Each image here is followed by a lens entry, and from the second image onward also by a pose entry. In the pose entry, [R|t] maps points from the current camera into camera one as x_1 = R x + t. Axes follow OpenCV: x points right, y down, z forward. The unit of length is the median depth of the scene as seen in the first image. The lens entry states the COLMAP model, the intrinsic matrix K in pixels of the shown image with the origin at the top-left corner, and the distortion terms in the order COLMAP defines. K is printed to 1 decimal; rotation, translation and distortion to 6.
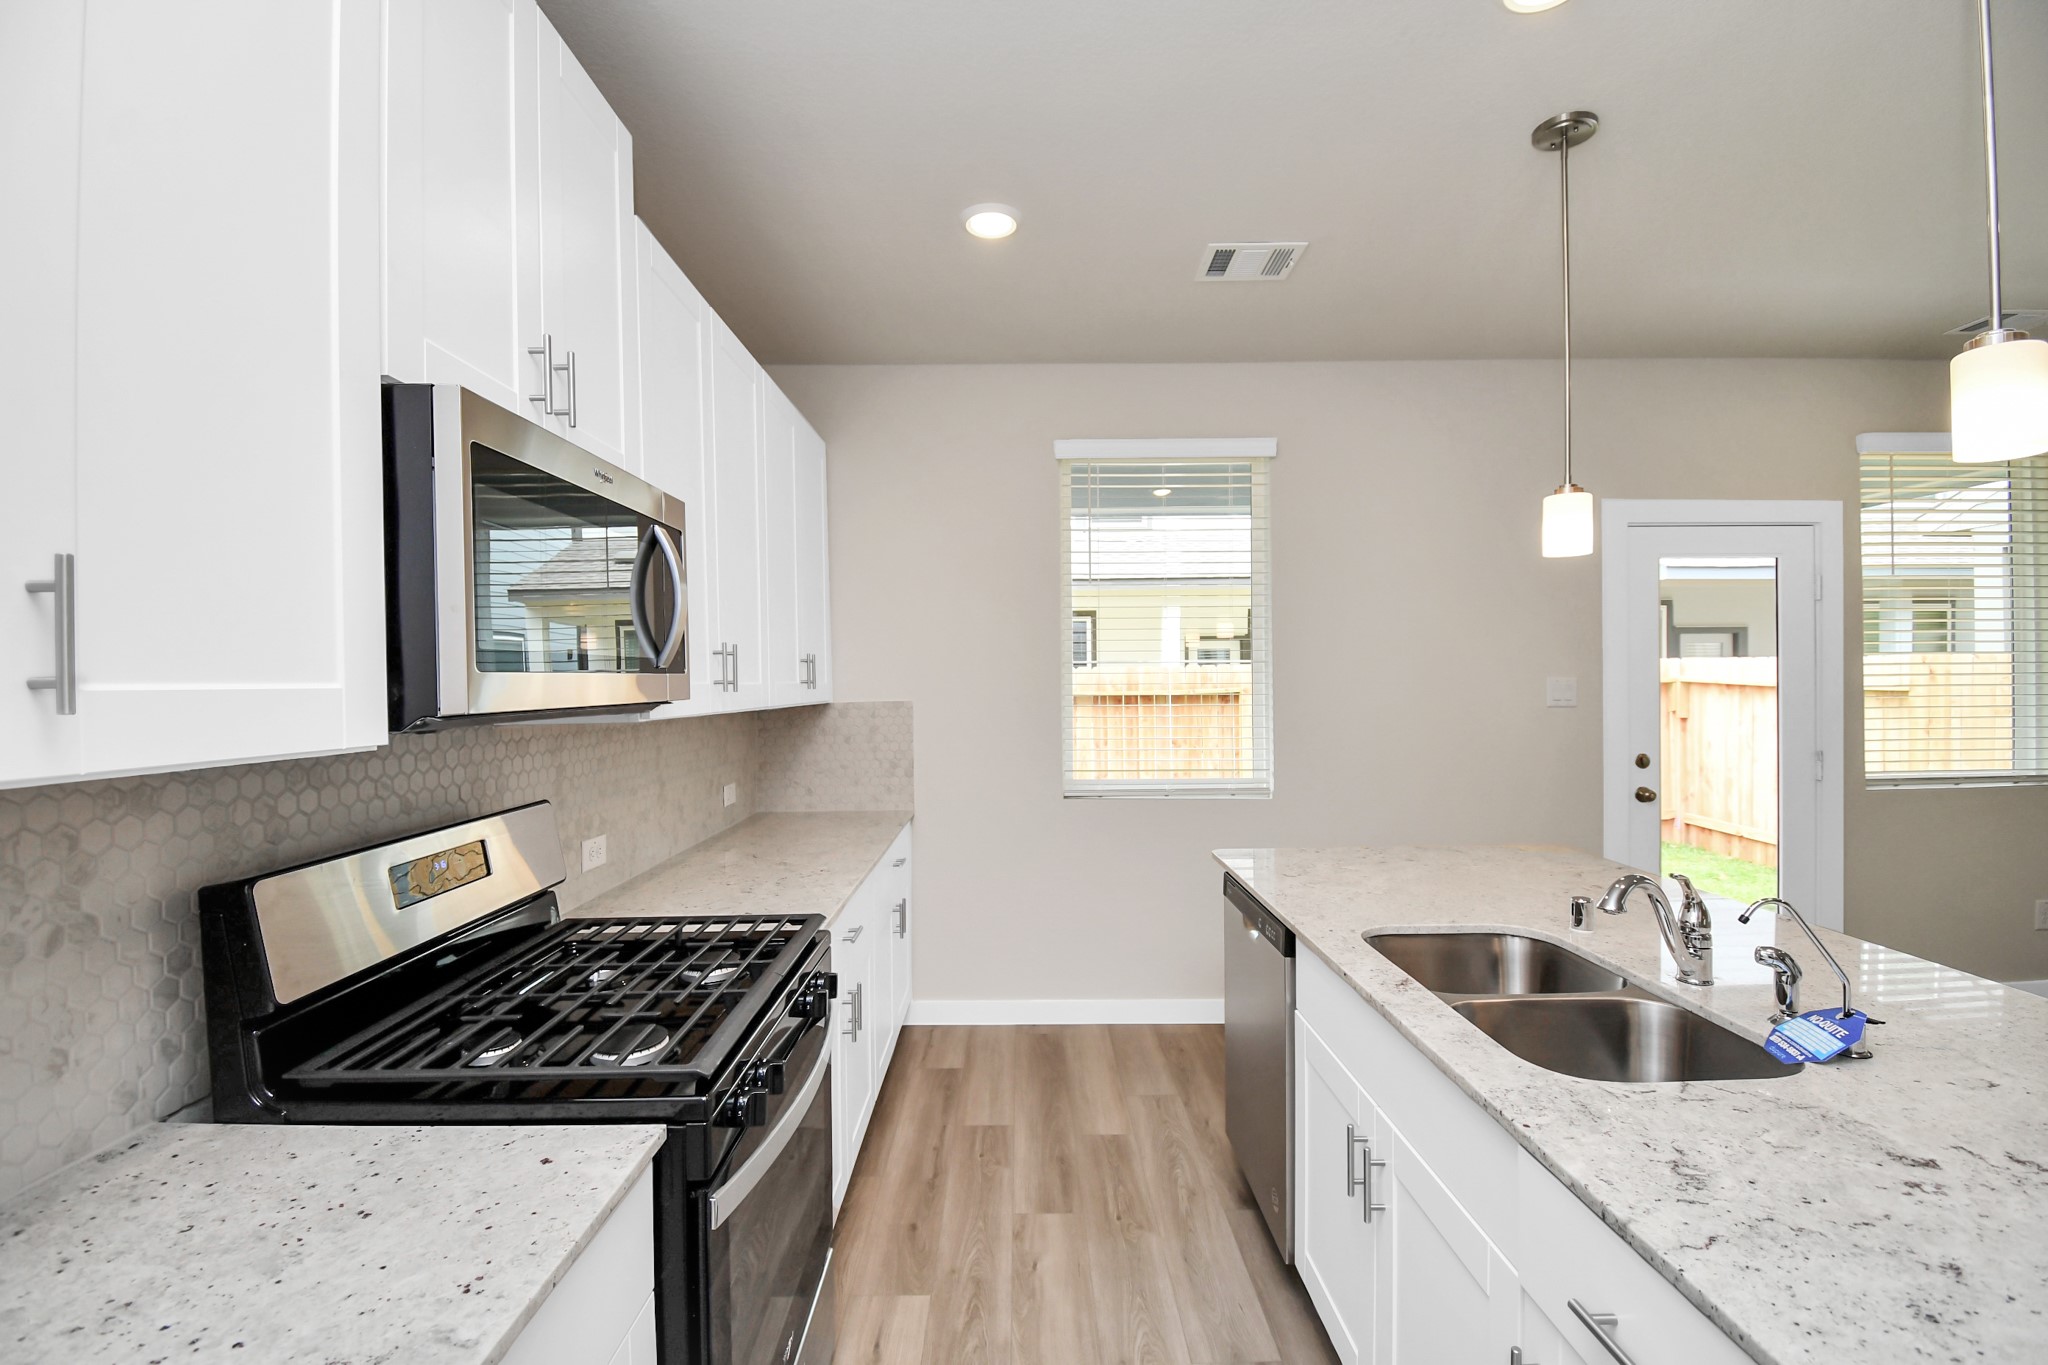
lens RADIAL K [[909.9, 0, 1013.9], [0, 909.9, 686.5], [0, 0, 1]] dist [0.023417, -0.026608]
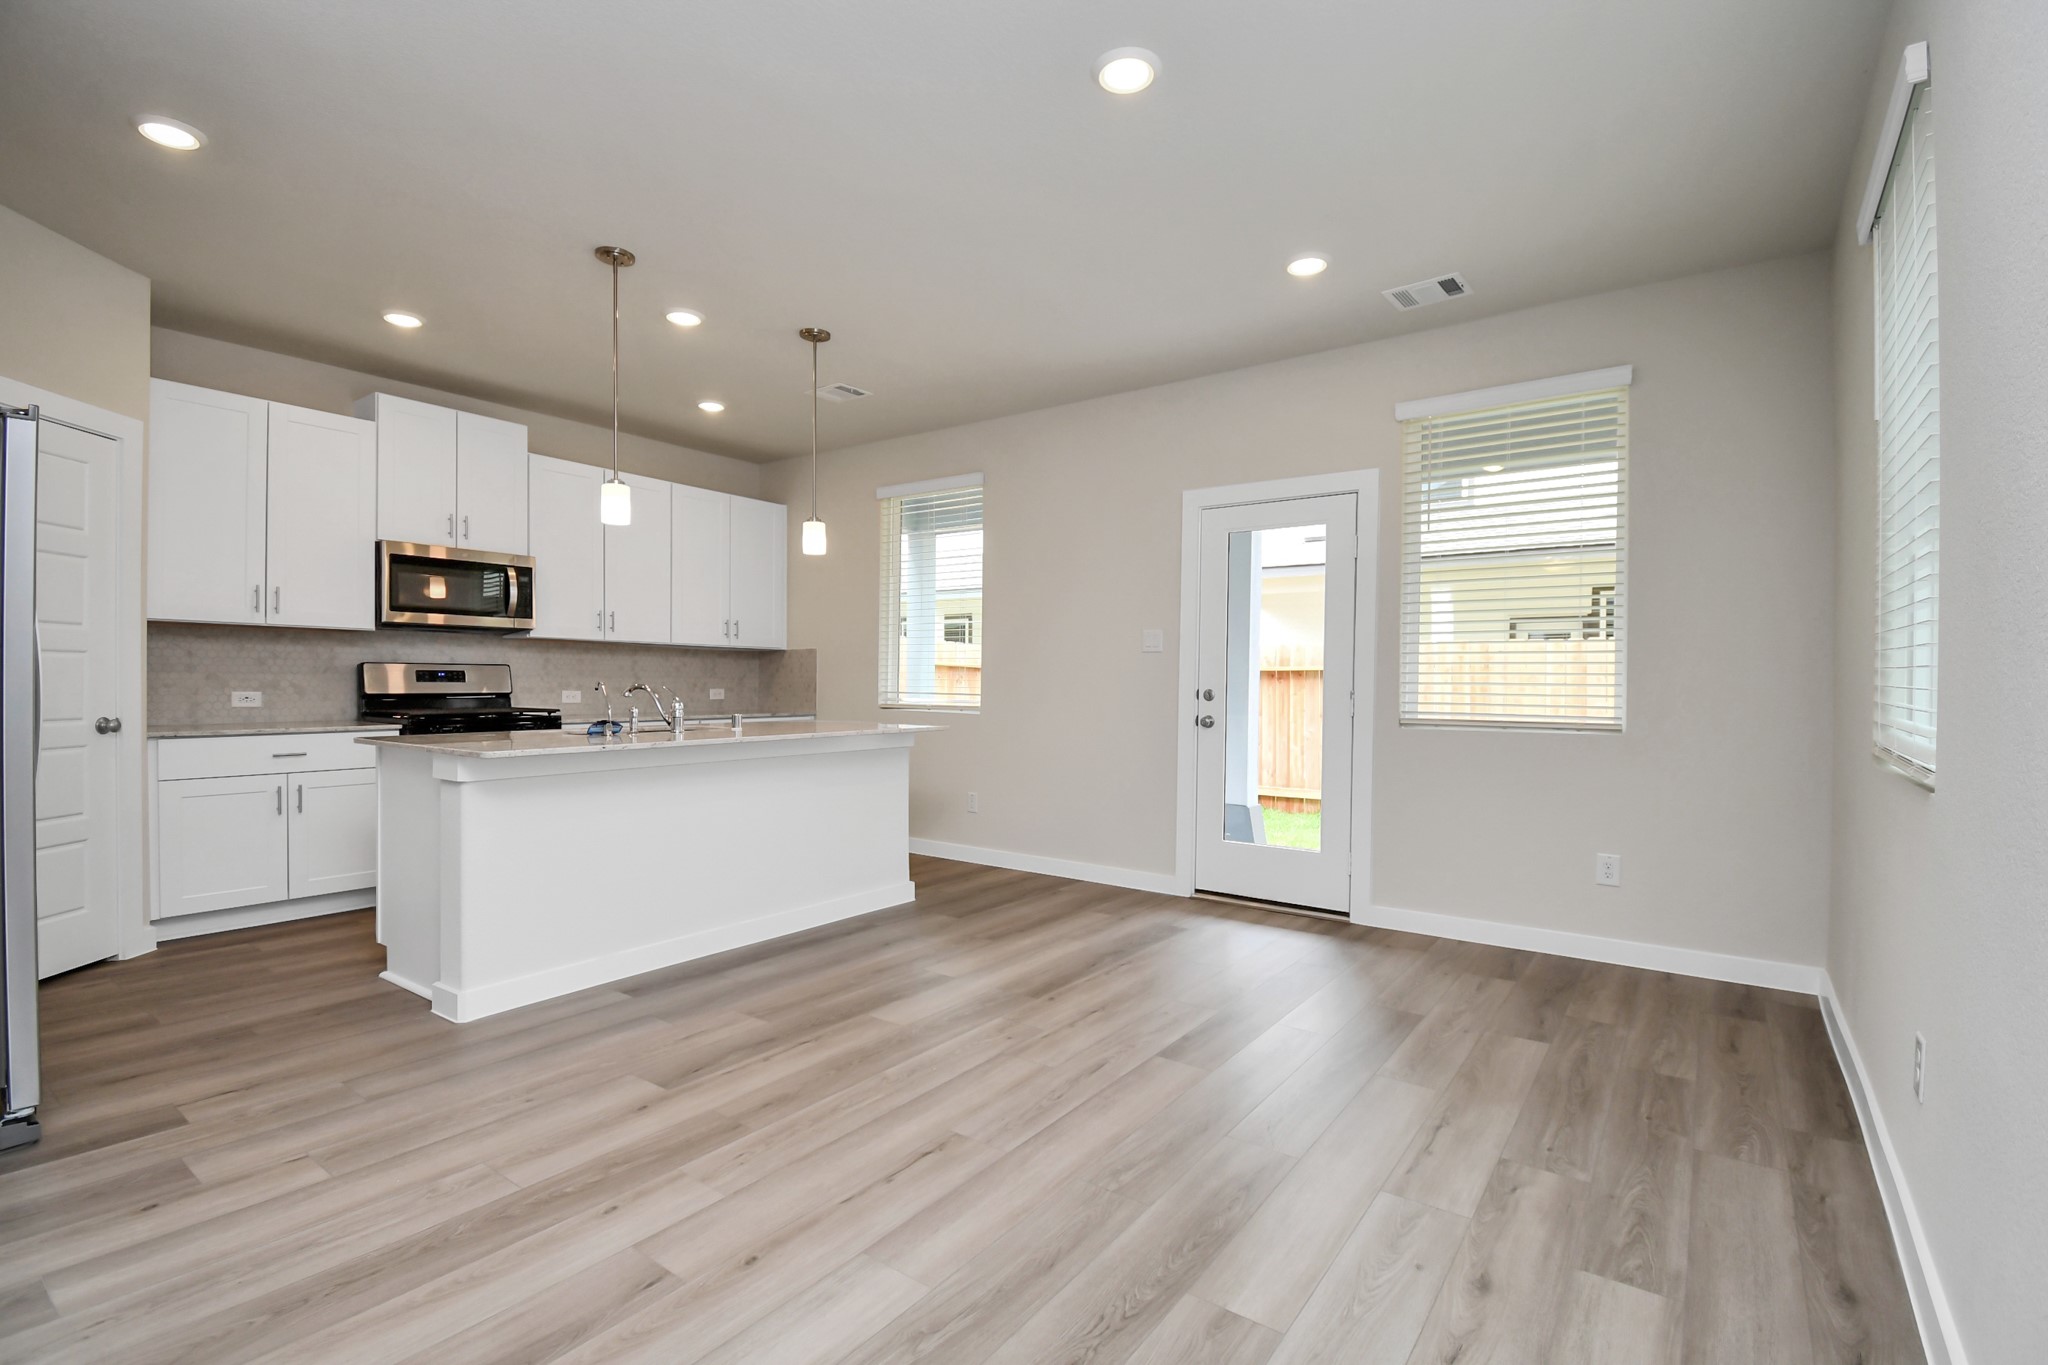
lens RADIAL K [[934.5, 0, 1003.7], [0, 934.5, 685.2], [0, 0, 1]] dist [0.023928, -0.029609]
pose [[0.798257, 0.022217, -0.601907, 2.135337], [-0.022651, 0.999720, 0.006860, 0.112094], [0.601891, 0.008158, 0.798537, -0.336216]]
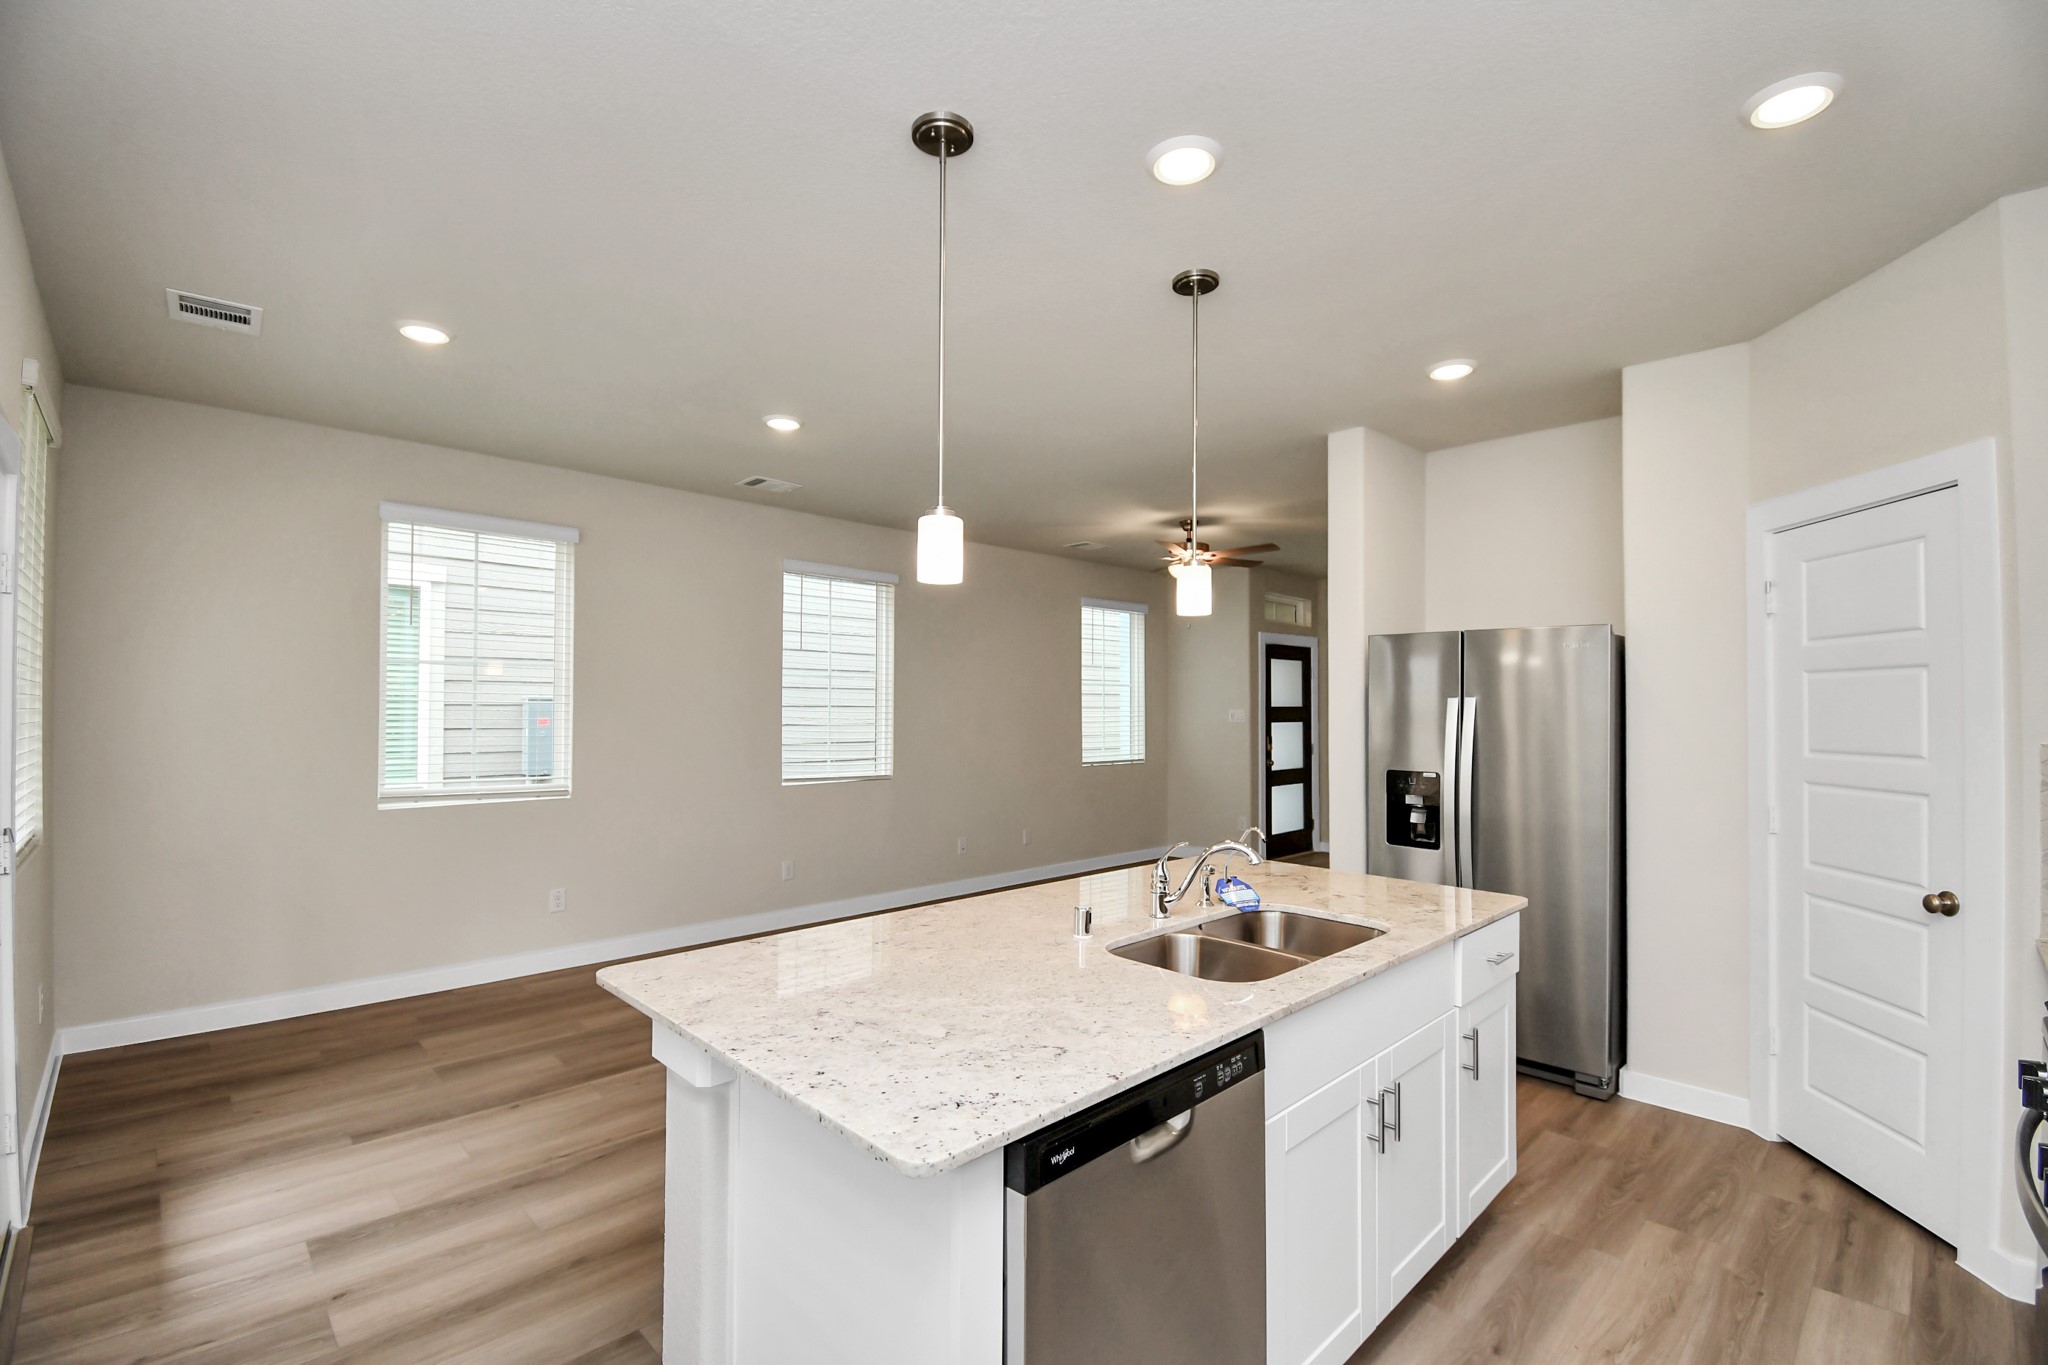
lens RADIAL K [[886.0, 0, 1038.4], [0, 886.0, 687.5], [0, 0, 1]] dist [0.017730, -0.024350]
pose [[-0.702784, 0.024195, 0.710992, -0.106329], [0.005858, 0.999584, -0.028225, -0.008578], [-0.711380, -0.015671, -0.702633, 1.565830]]
